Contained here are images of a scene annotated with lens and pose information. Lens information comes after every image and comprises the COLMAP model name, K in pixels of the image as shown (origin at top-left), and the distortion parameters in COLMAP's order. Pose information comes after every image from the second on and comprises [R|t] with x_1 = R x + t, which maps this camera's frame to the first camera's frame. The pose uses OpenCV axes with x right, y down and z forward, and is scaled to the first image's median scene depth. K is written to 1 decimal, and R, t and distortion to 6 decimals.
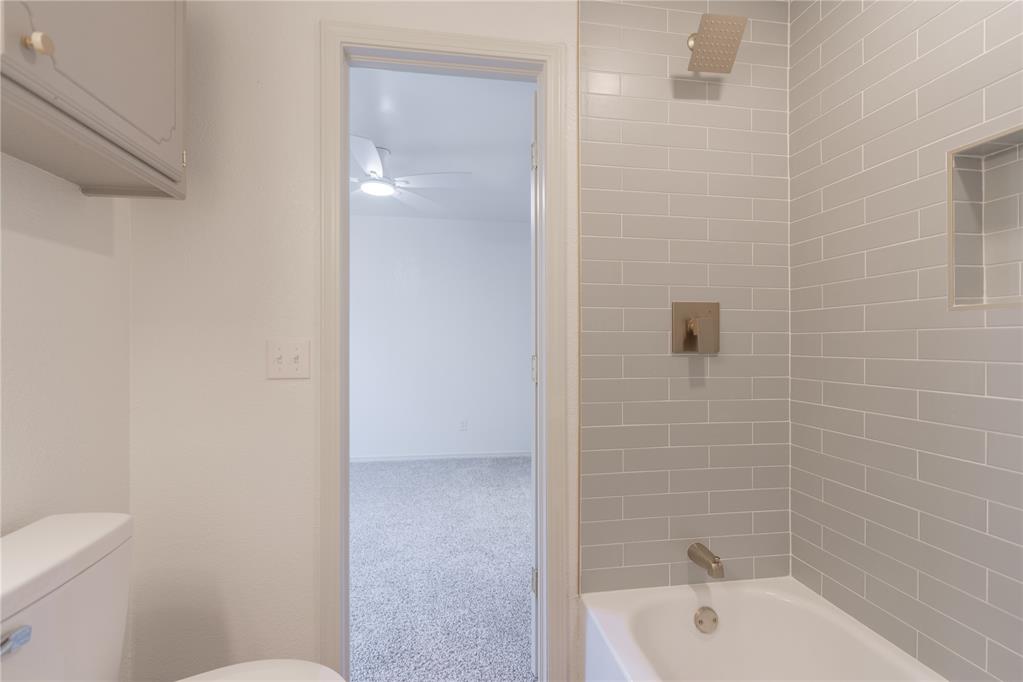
lens RADIAL K [[472.3, 0, 514.5], [0, 472.3, 343.1], [0, 0, 1]] dist [-0.004175, 0.003227]
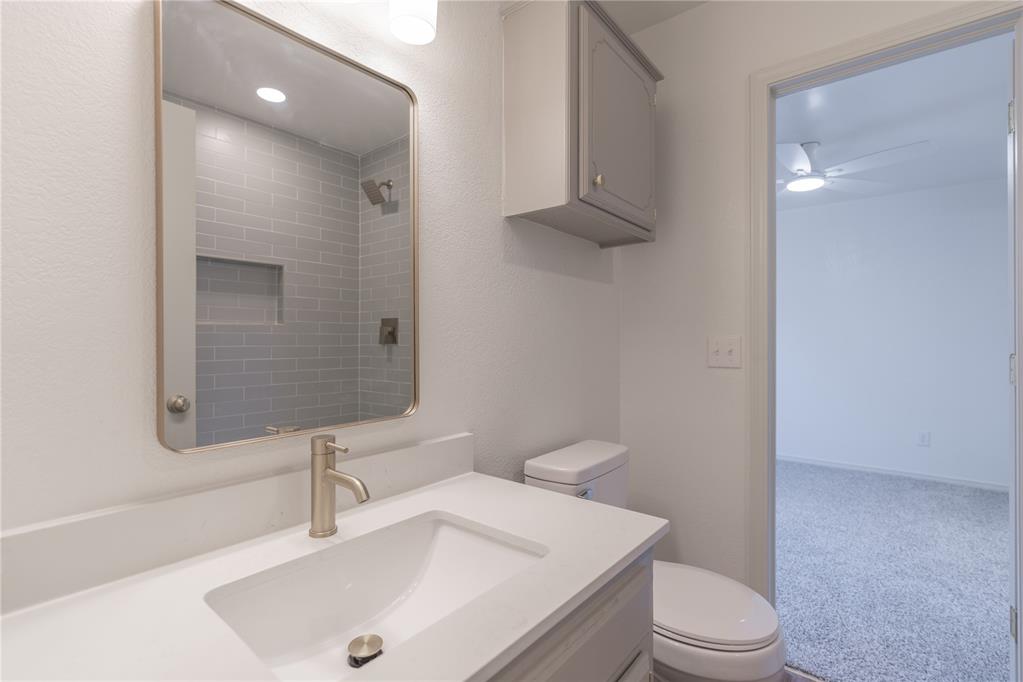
lens RADIAL K [[472.3, 0, 516.7], [0, 472.3, 341.5], [0, 0, 1]] dist [-0.004175, 0.003227]
pose [[0.669912, 0.001055, -0.742440, 0.046687], [0.001077, 0.999997, 0.002392, 0.001029], [0.742439, -0.002402, 0.669909, -0.136508]]
